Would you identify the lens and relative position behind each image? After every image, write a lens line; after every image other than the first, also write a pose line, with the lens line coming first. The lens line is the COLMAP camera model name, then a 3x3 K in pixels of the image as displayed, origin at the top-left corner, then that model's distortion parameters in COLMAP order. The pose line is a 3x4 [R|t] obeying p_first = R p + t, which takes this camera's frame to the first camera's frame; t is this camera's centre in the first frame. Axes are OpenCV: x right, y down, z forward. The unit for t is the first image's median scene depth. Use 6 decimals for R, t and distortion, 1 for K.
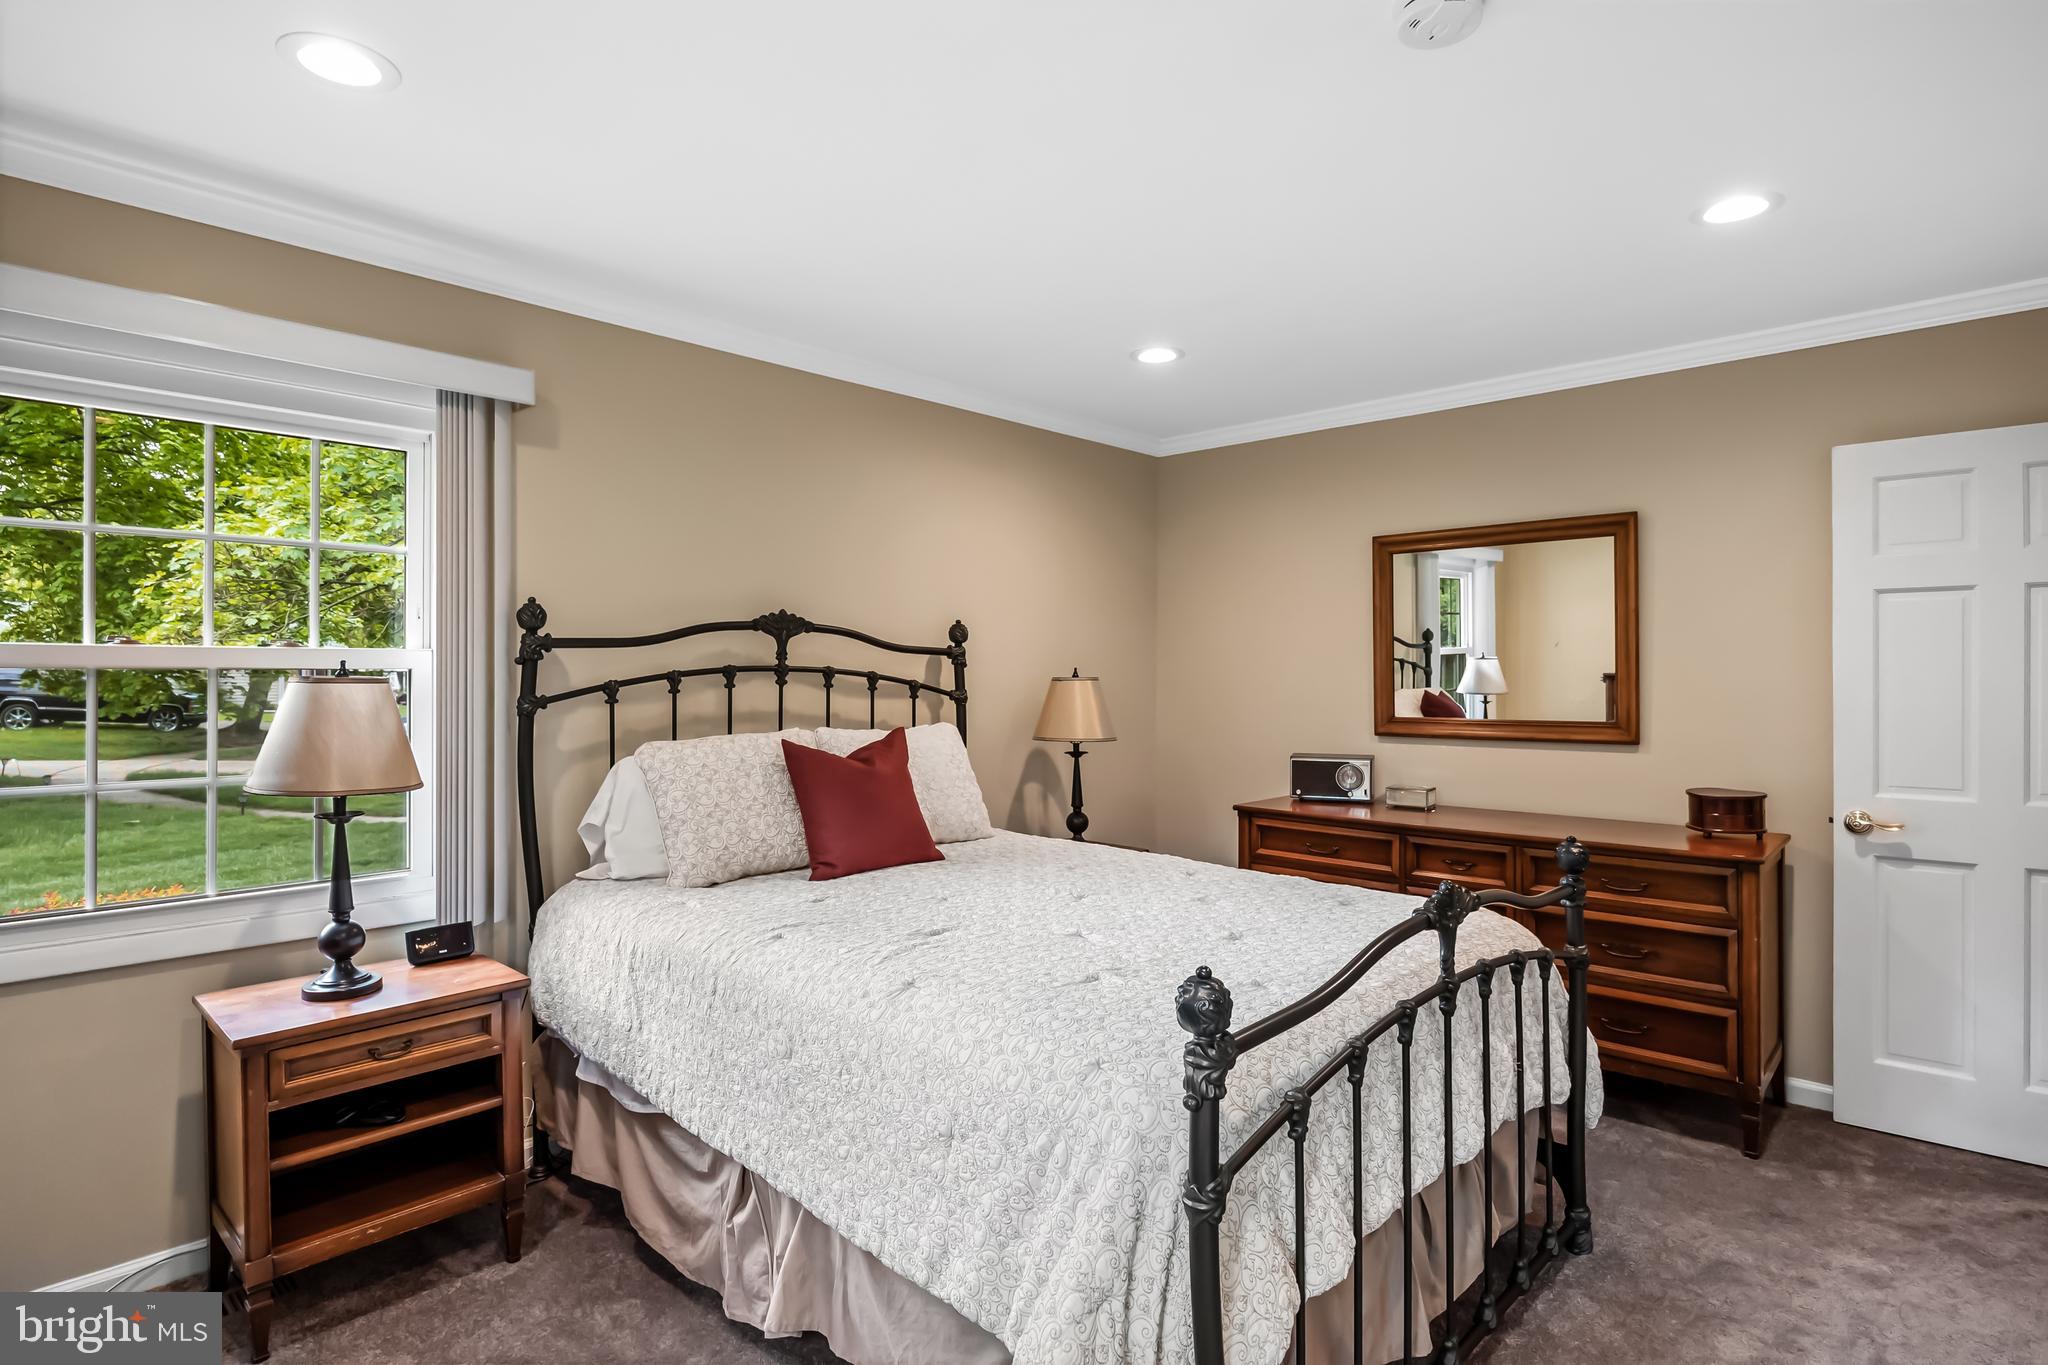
lens RADIAL K [[1109.0, 0, 1022.7], [0, 1109.0, 679.4], [0, 0, 1]] dist [0.006697, -0.007682]
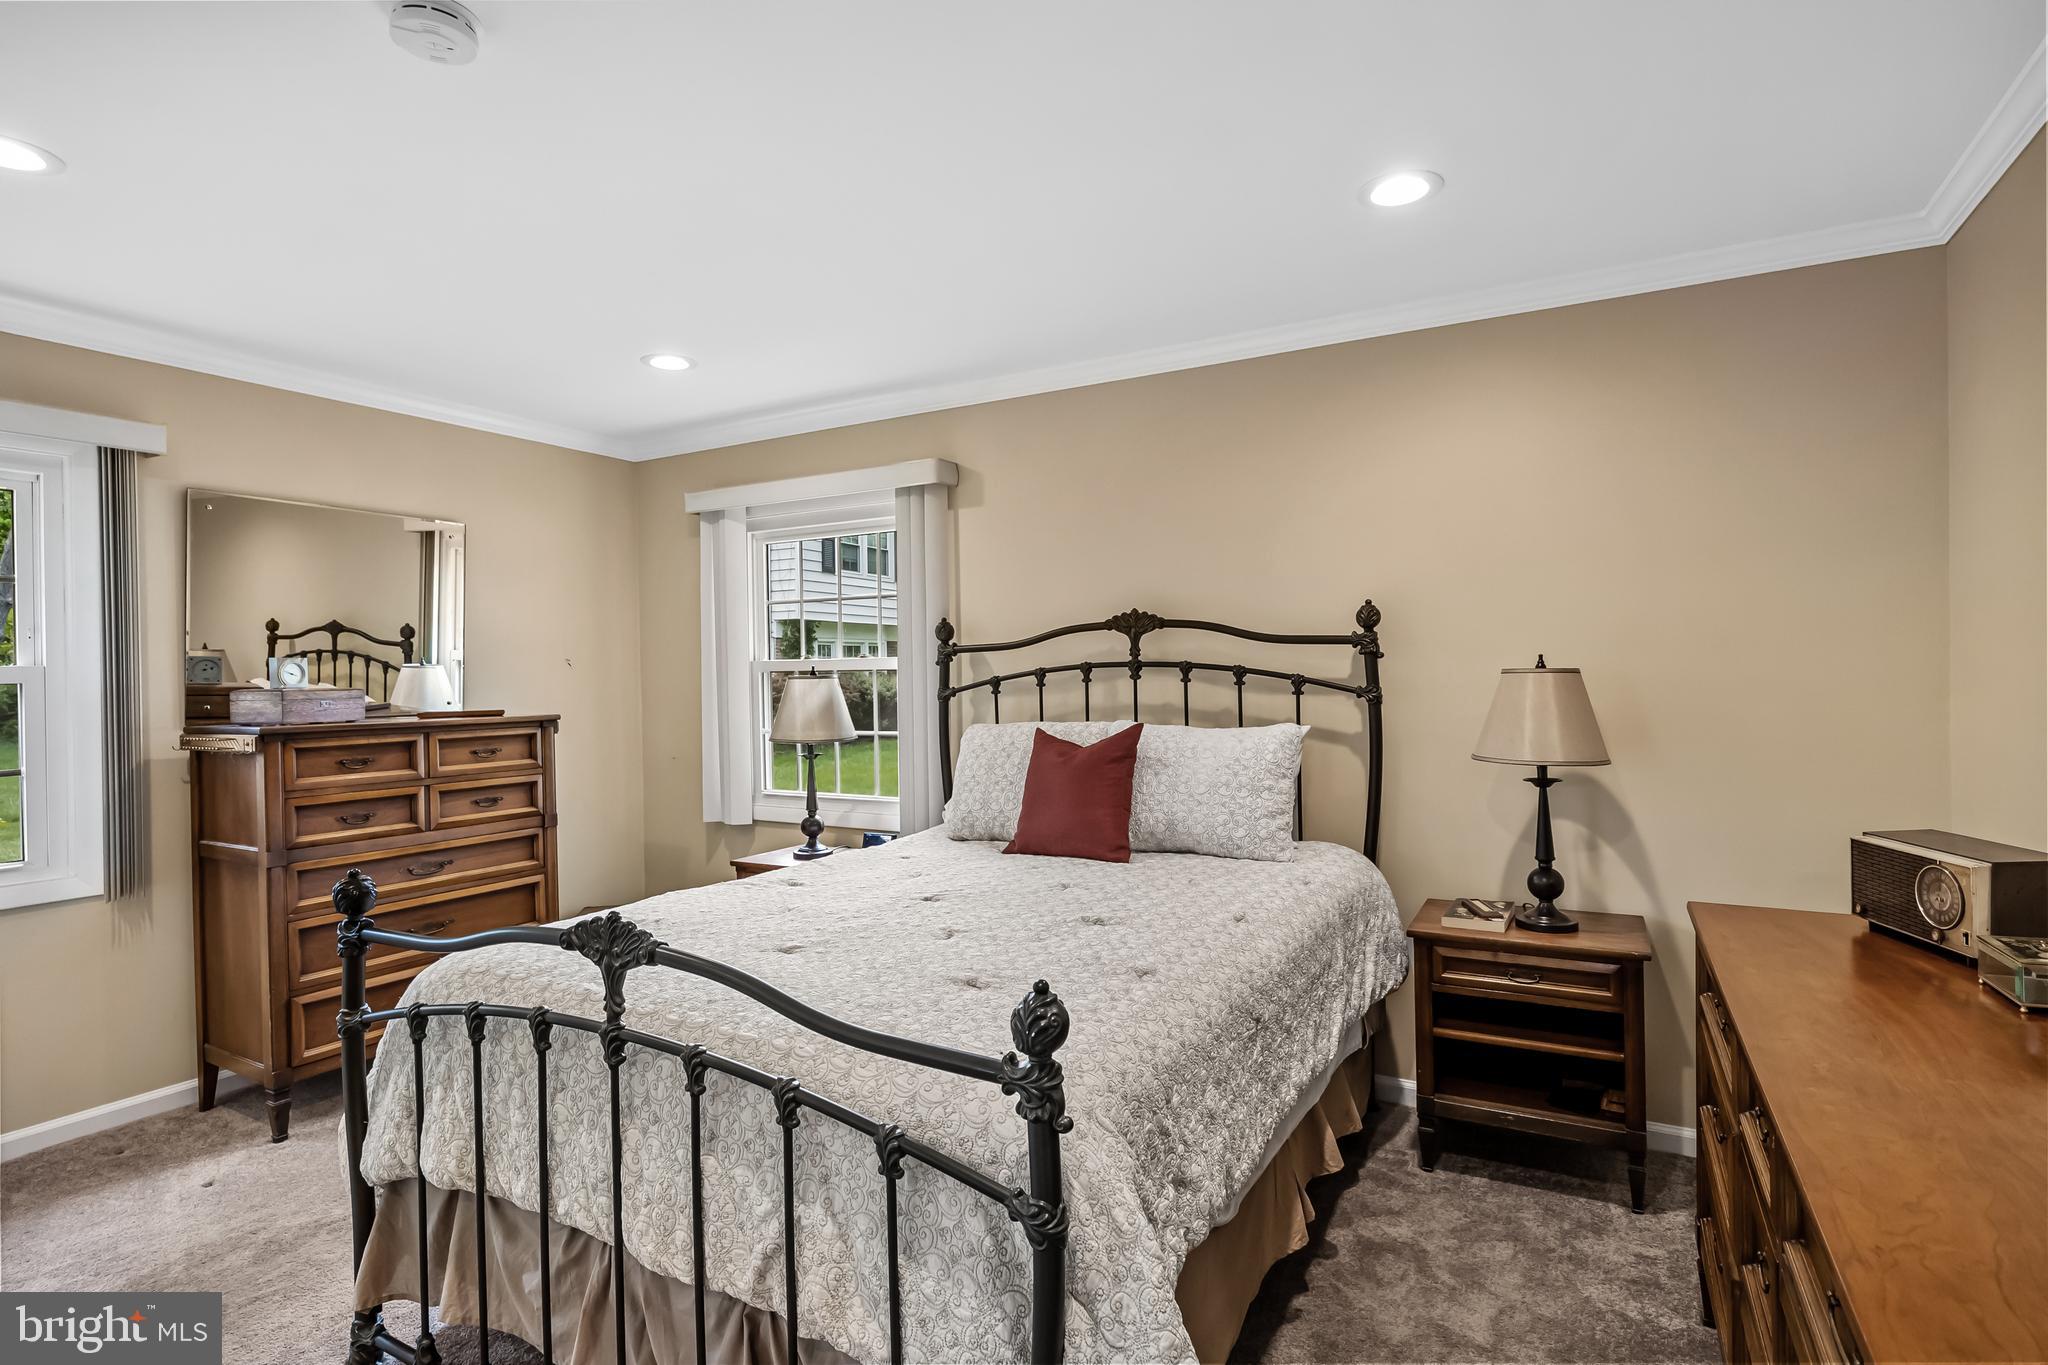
lens RADIAL K [[1030.3, 0, 1021.8], [0, 1030.3, 677.8], [0, 0, 1]] dist [-0.002847, -0.000259]
pose [[0.223133, -0.002213, -0.974786, 0.726137], [0.005192, 0.999986, -0.001082, 0.003811], [0.974774, -0.004820, 0.223141, 0.679332]]
